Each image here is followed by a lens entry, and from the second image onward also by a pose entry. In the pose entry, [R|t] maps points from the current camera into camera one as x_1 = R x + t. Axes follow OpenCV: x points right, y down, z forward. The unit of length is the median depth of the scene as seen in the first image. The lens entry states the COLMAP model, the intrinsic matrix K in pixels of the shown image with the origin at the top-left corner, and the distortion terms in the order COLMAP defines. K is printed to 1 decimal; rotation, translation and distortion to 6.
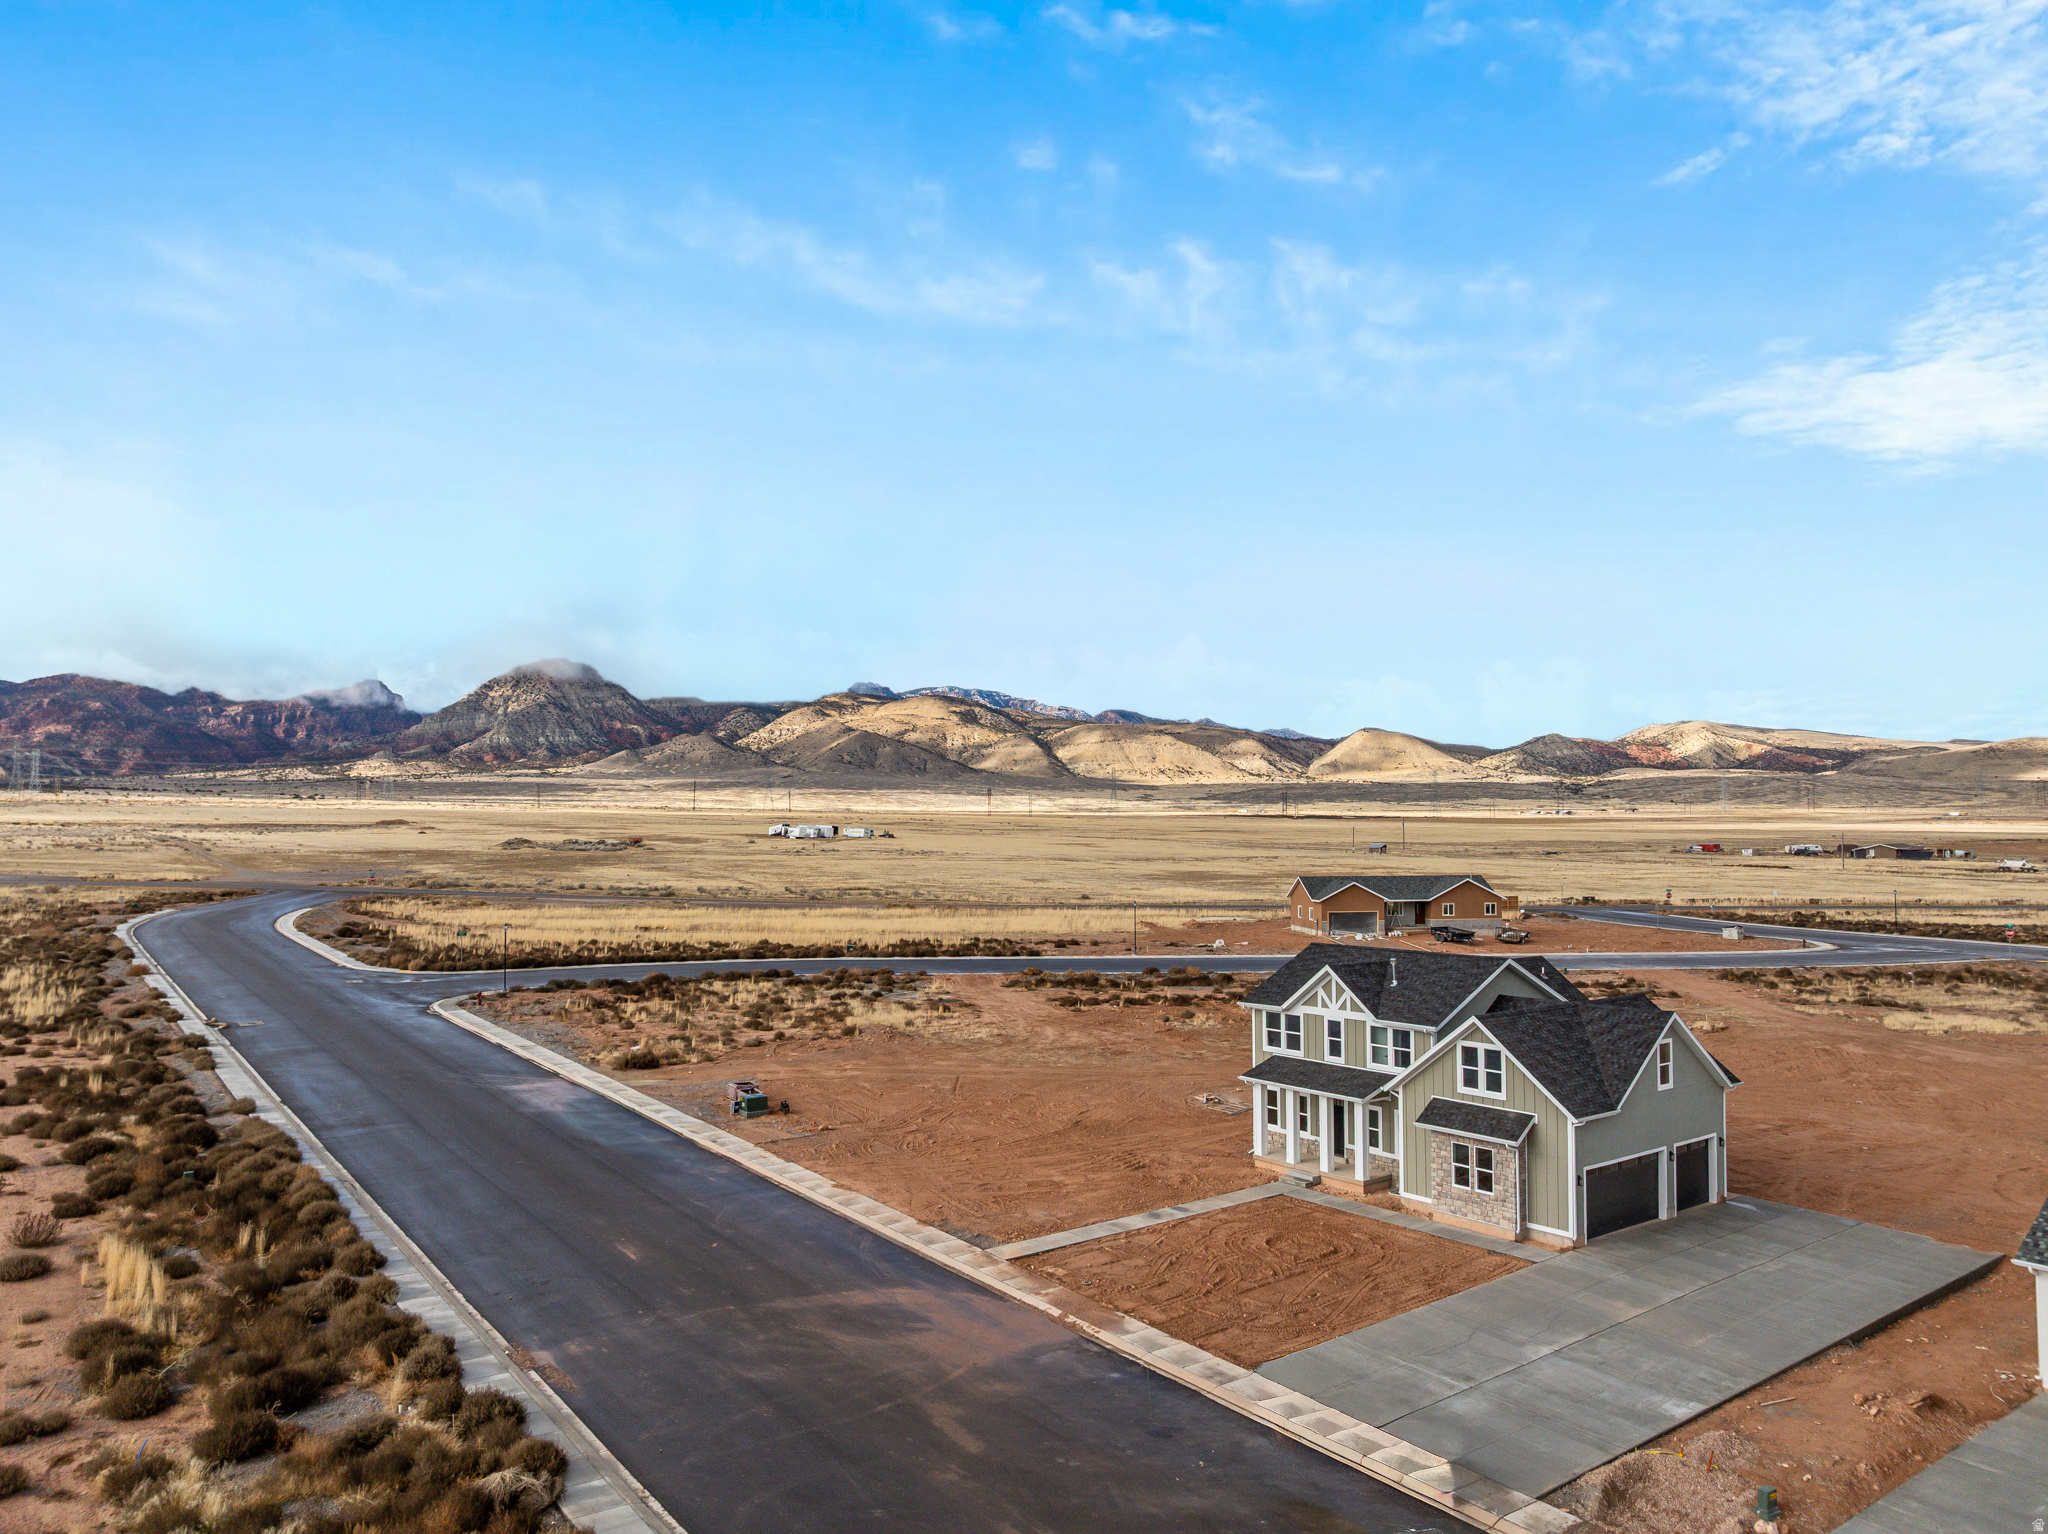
lens RADIAL K [[1441.7, 0, 1033.0], [0, 1441.7, 757.0], [0, 0, 1]] dist [-0.037337, 0.002058]
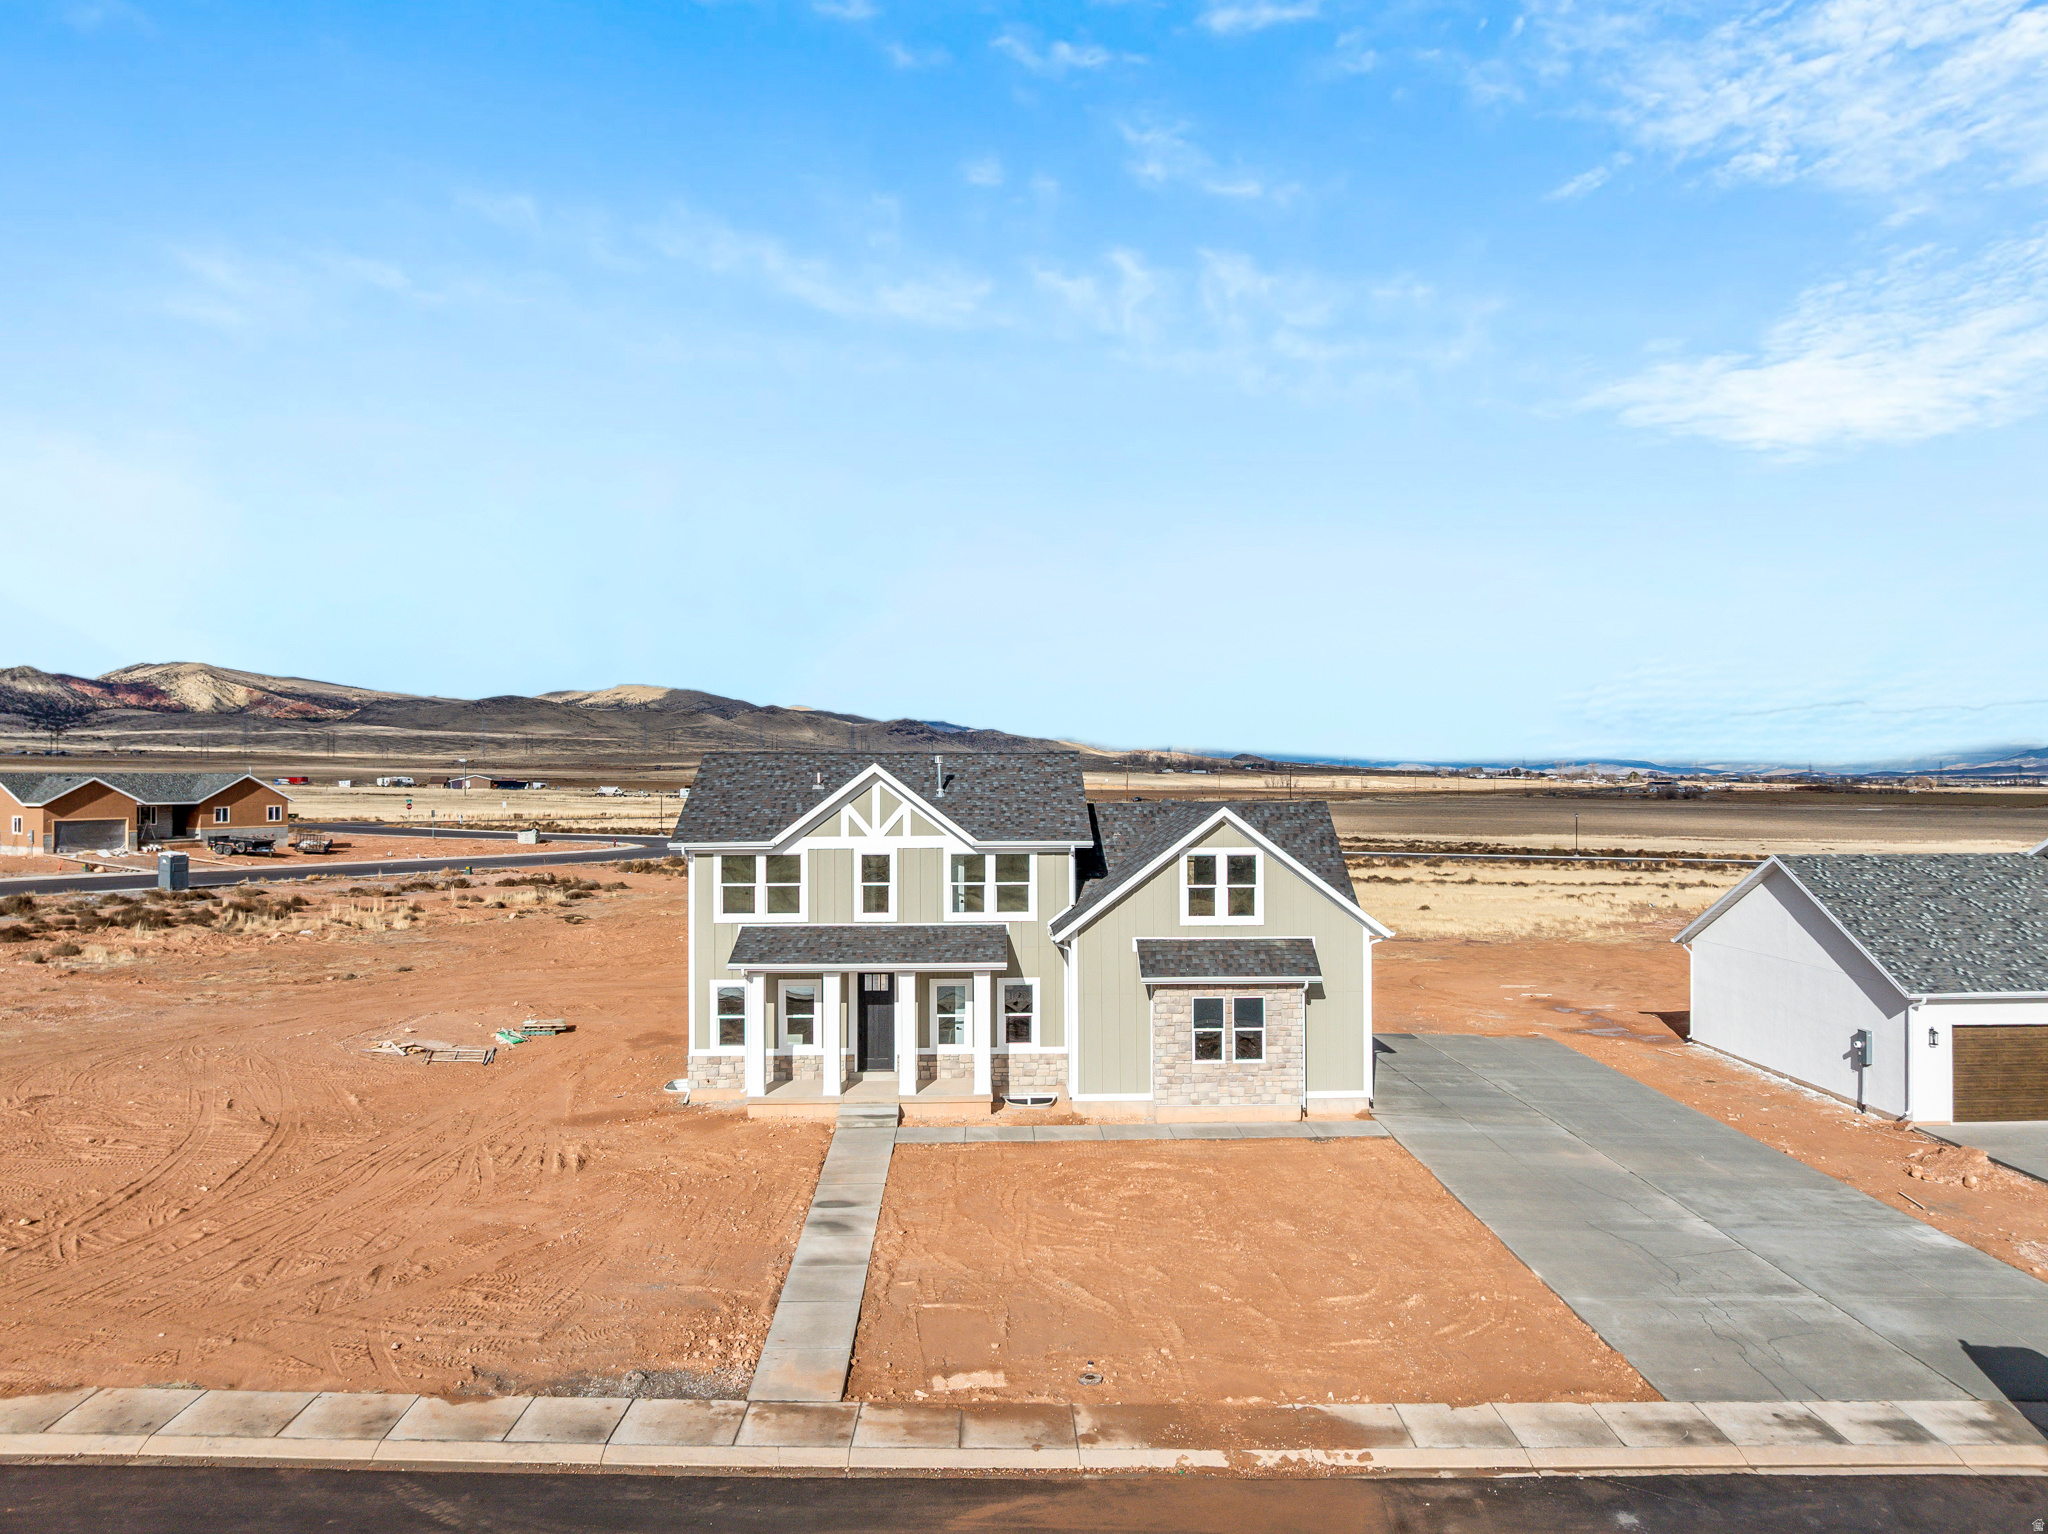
lens RADIAL K [[1446.2, 0, 1039.1], [0, 1446.2, 741.3], [0, 0, 1]] dist [-0.039569, 0.000793]
pose [[0.559772, 0.022323, 0.828346, -0.292860], [-0.041831, 0.999124, 0.001343, 0.144350], [-0.827590, -0.035402, 0.560215, 0.656266]]
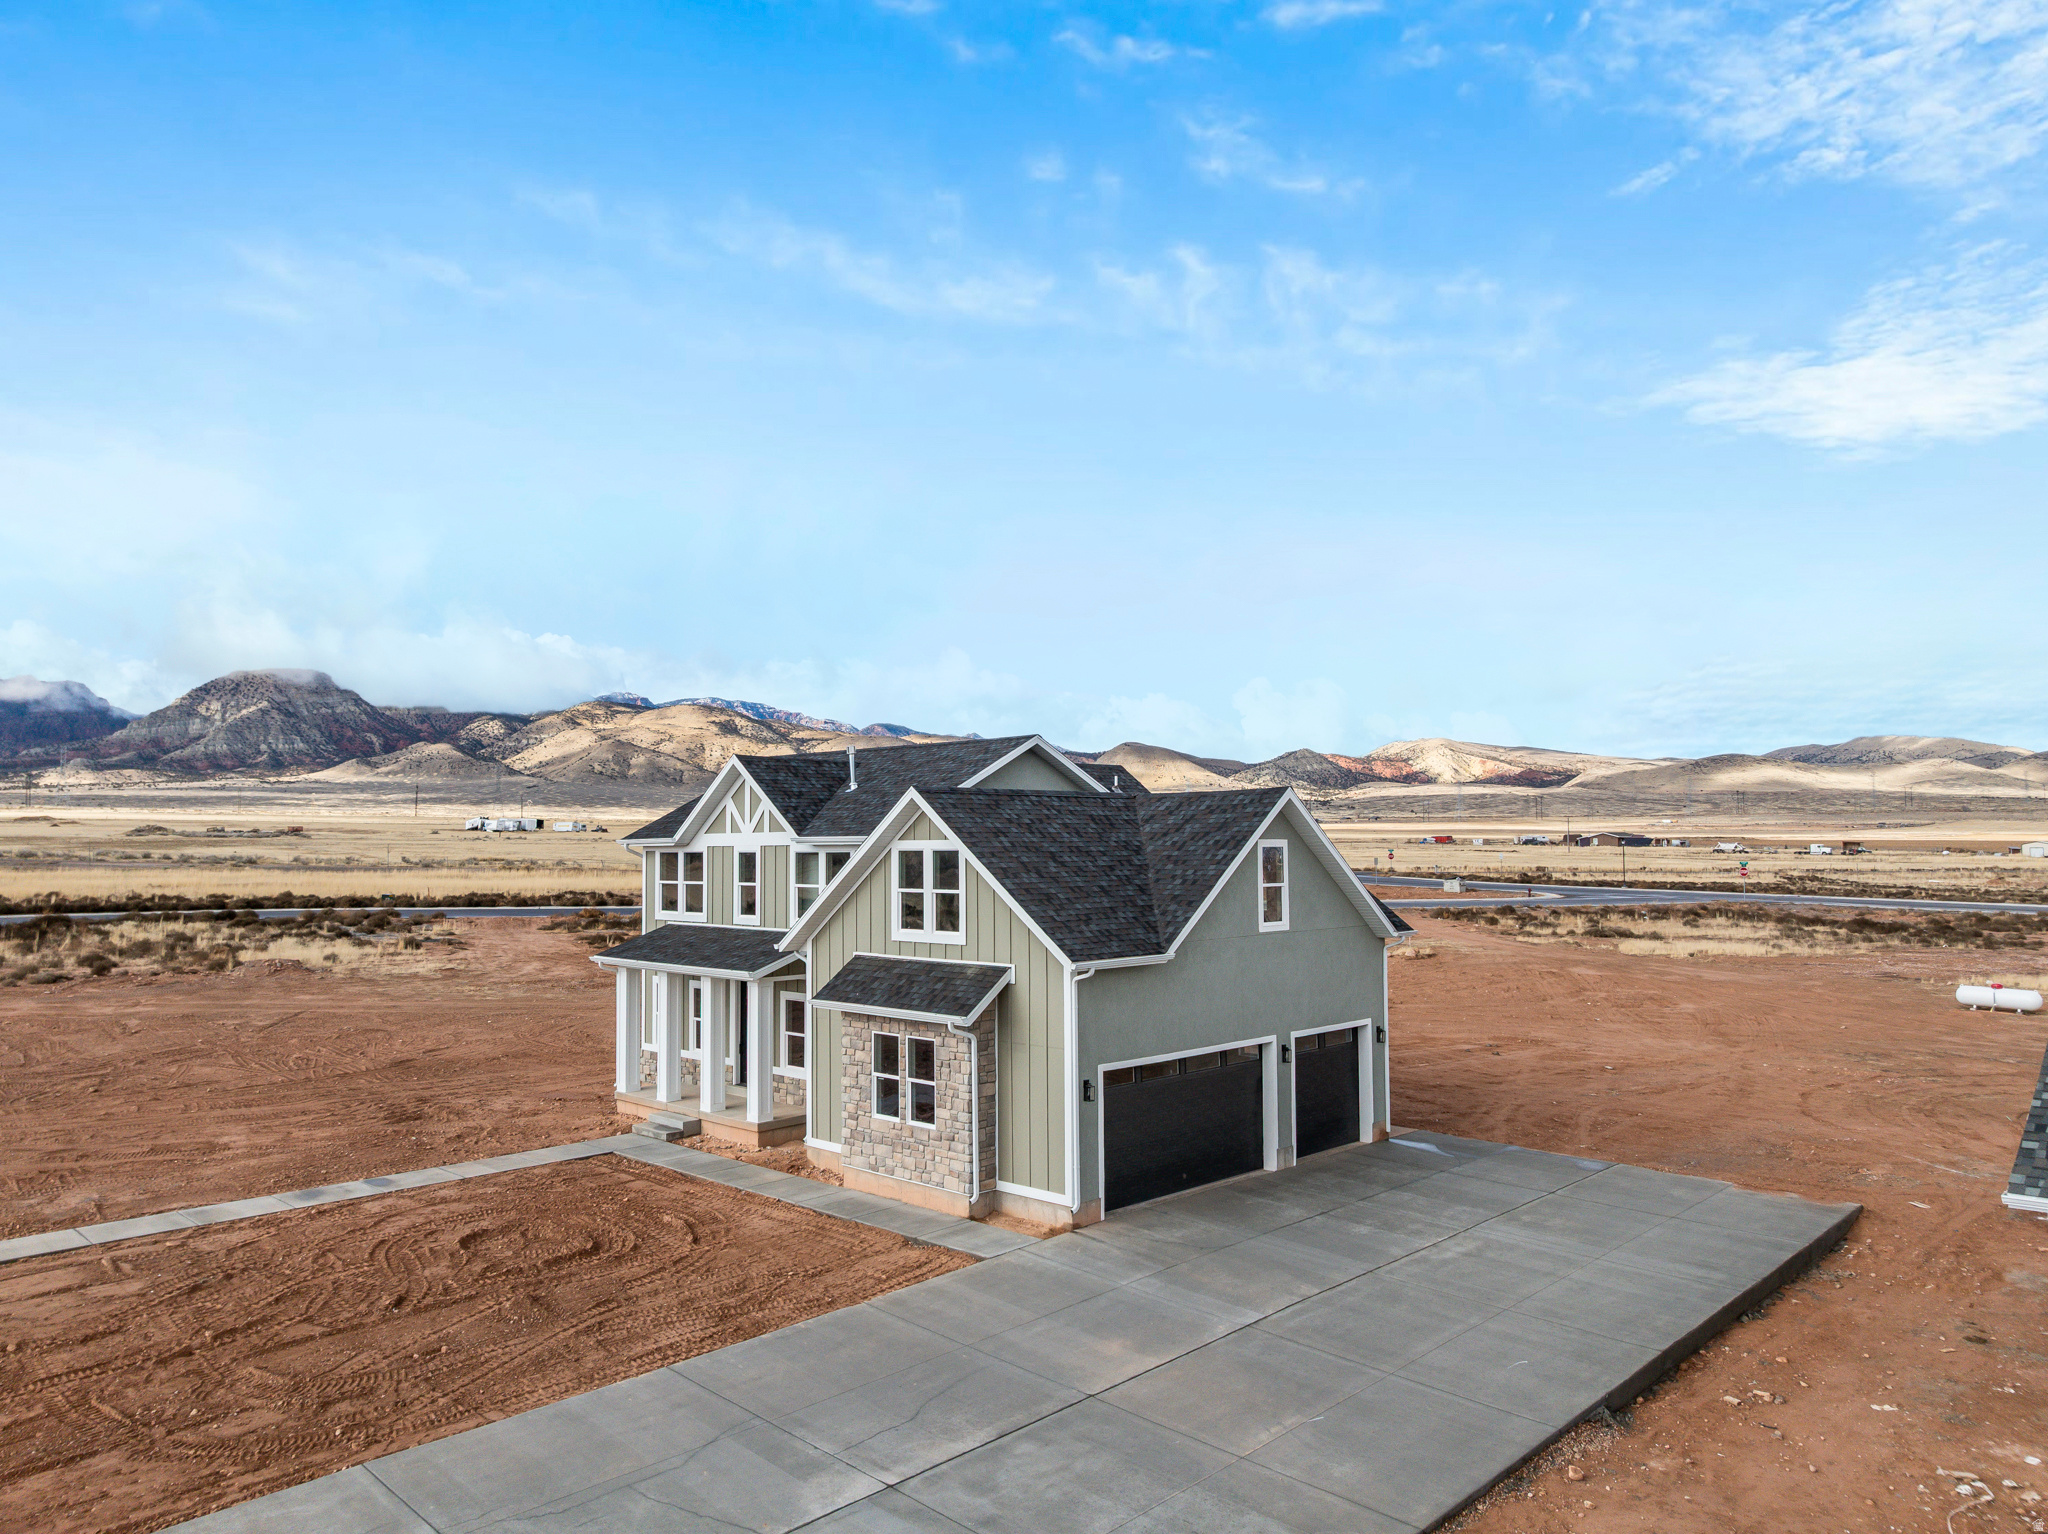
lens RADIAL K [[1441.7, 0, 1033.0], [0, 1441.7, 757.0], [0, 0, 1]] dist [-0.037337, 0.002058]
pose [[0.987191, 0.007177, 0.159379, 0.253806], [-0.005410, 0.999919, -0.011514, 0.166628], [-0.159449, 0.010505, 0.987150, 0.454177]]
